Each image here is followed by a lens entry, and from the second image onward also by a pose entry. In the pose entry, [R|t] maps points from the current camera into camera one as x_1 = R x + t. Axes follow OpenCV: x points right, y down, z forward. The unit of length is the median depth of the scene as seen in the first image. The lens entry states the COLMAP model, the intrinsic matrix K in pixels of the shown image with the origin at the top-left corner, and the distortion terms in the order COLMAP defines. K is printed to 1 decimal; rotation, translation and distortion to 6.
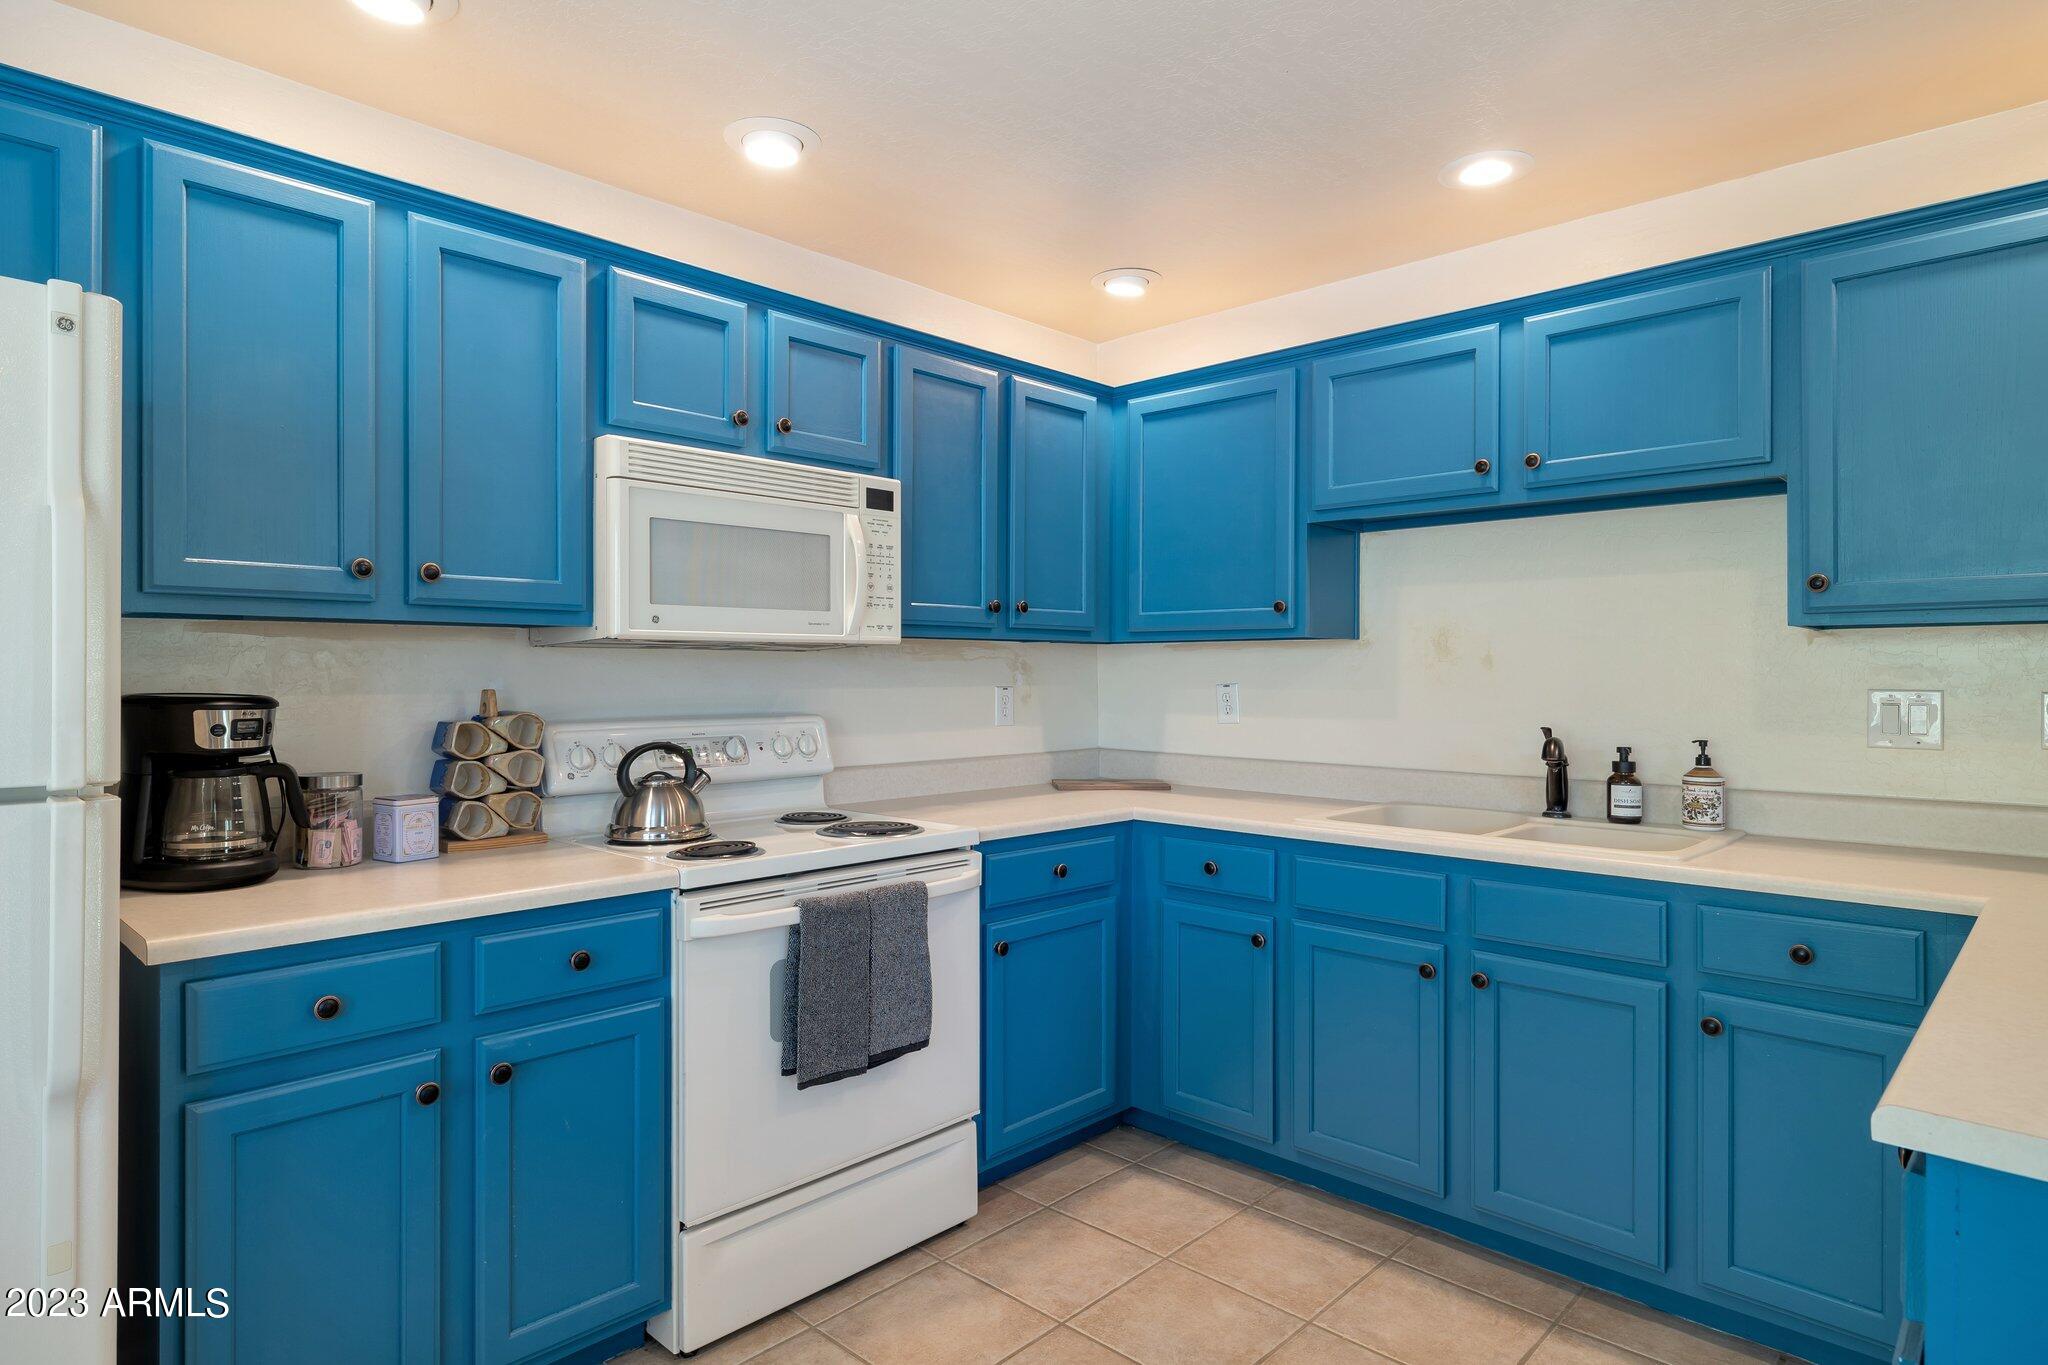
lens RADIAL K [[1140.1, 0, 981.8], [0, 1140.1, 676.5], [0, 0, 1]] dist [-0.000255, -0.001224]
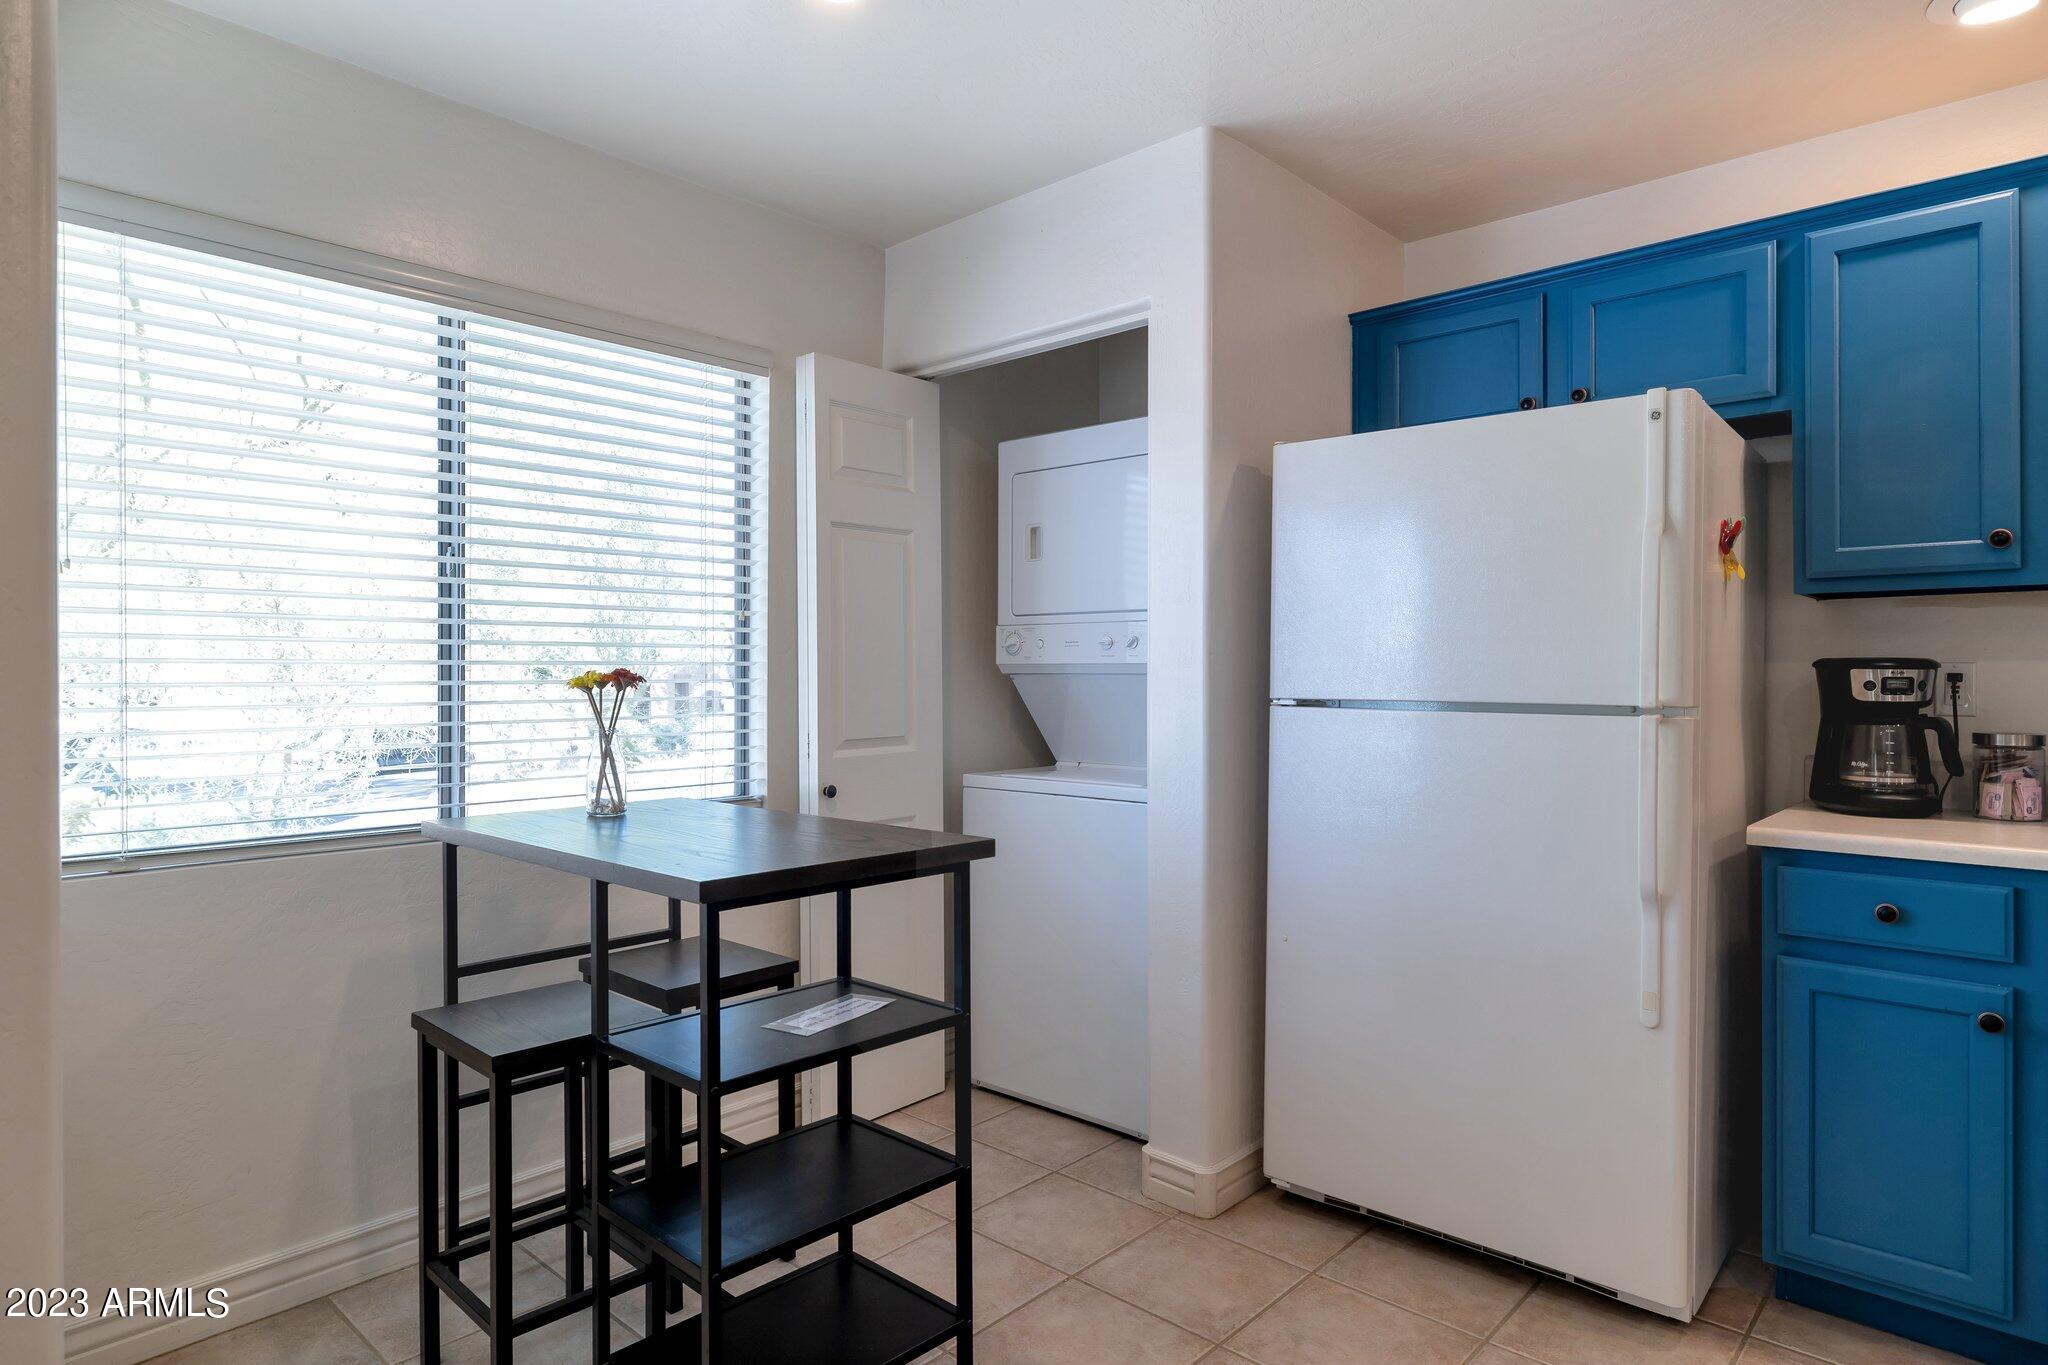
lens RADIAL K [[1163.1, 0, 1019.6], [0, 1163.1, 674.4], [0, 0, 1]] dist [-0.003444, 0.000395]
pose [[0.039992, 0.000283, -0.999200, 0.535923], [0.000169, 1.000000, 0.000290, 0.034307], [0.999200, -0.000181, 0.039992, 0.036388]]
